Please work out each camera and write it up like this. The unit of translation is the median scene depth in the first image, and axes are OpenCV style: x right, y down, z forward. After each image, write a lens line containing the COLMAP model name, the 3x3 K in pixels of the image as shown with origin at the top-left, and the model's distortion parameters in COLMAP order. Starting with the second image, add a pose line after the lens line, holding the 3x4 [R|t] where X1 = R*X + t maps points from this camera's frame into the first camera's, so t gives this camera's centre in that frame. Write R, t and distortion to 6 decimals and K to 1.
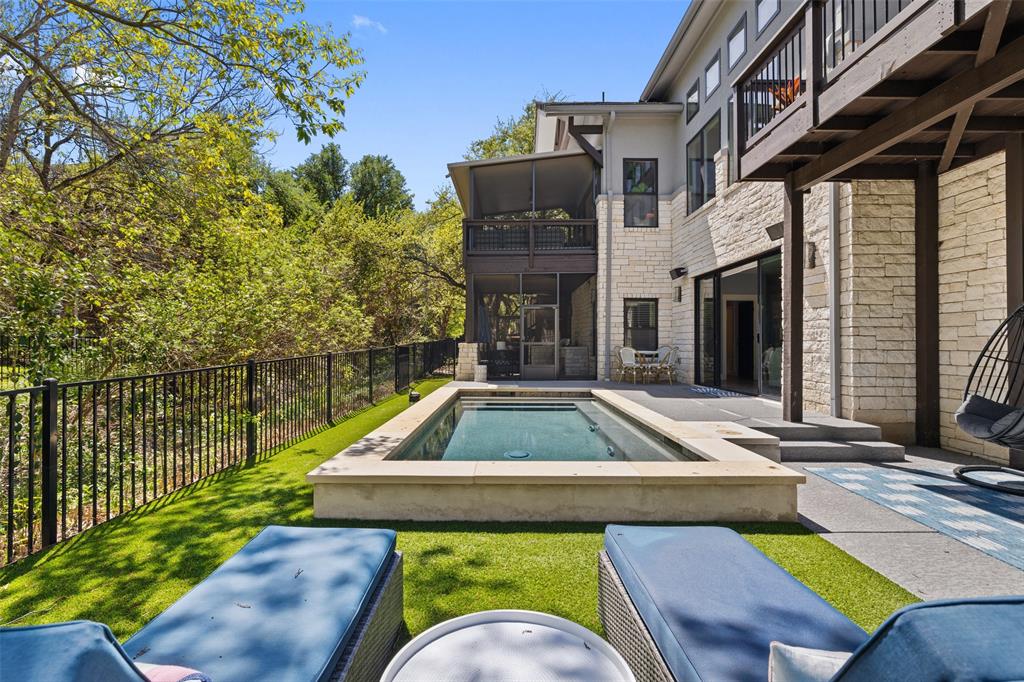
lens RADIAL K [[484.7, 0, 511.7], [0, 484.7, 338.0], [0, 0, 1]] dist [0.005409, 0.001125]
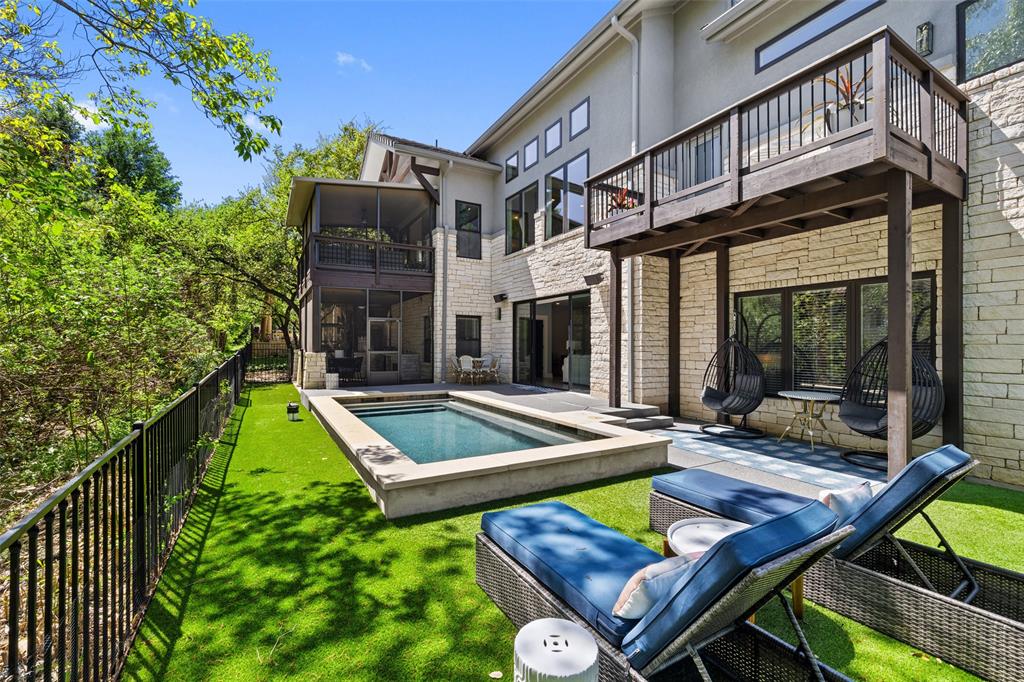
lens RADIAL K [[430.2, 0, 513.3], [0, 430.2, 346.3], [0, 0, 1]] dist [0.004773, 0.000740]
pose [[0.870655, -0.000064, 0.491895, -0.225744], [-0.006961, 0.999898, 0.012451, -0.022474], [-0.491845, -0.014265, 0.870566, -0.020771]]
